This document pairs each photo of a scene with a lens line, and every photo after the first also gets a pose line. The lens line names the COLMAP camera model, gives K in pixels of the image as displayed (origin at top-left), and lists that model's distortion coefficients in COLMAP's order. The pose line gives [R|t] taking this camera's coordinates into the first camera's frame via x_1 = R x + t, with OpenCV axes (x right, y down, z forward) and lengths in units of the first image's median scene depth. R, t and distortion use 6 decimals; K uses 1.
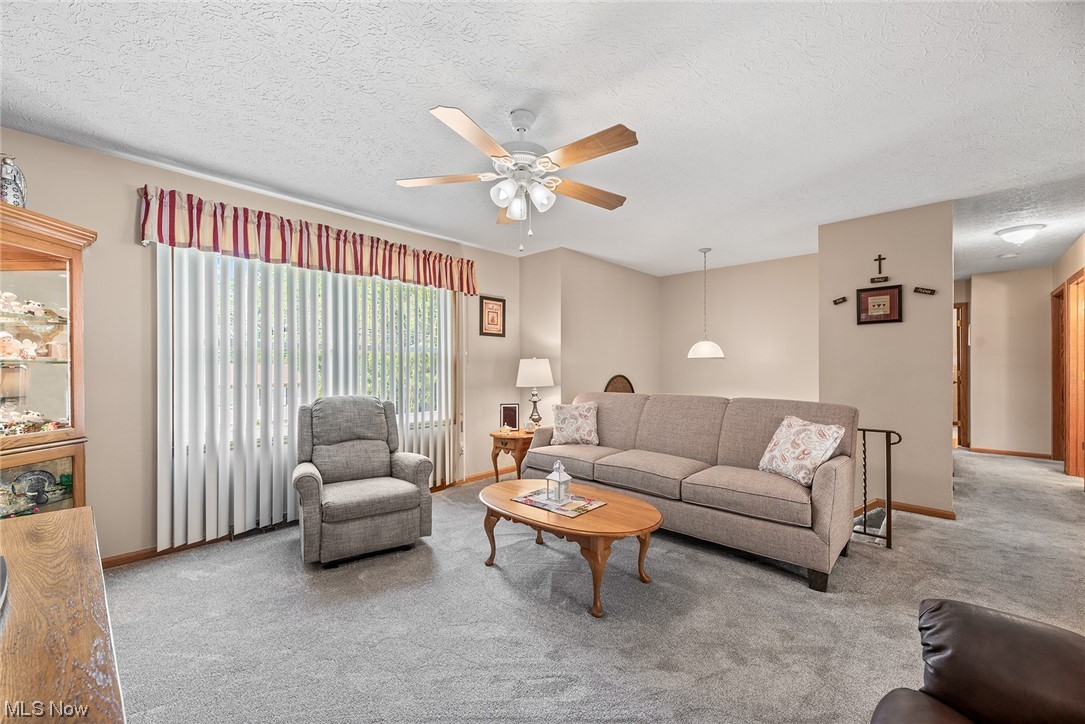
lens RADIAL K [[437.3, 0, 544.5], [0, 437.3, 366.8], [0, 0, 1]] dist [-0.000646, -0.000086]
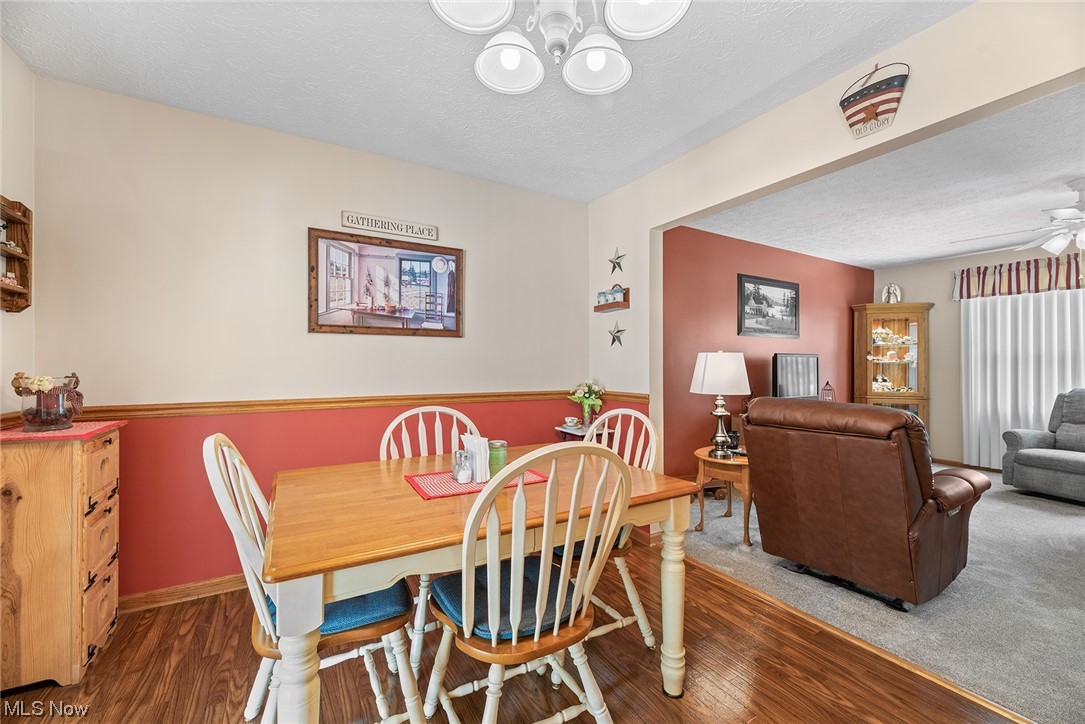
lens RADIAL K [[434.8, 0, 546.2], [0, 434.8, 368.0], [0, 0, 1]] dist [-0.000118, 0.000283]
pose [[-0.290919, 0.004425, -0.956738, 1.053708], [0.004922, 0.999983, 0.003129, -0.001119], [0.956735, -0.003799, -0.290936, -0.121982]]
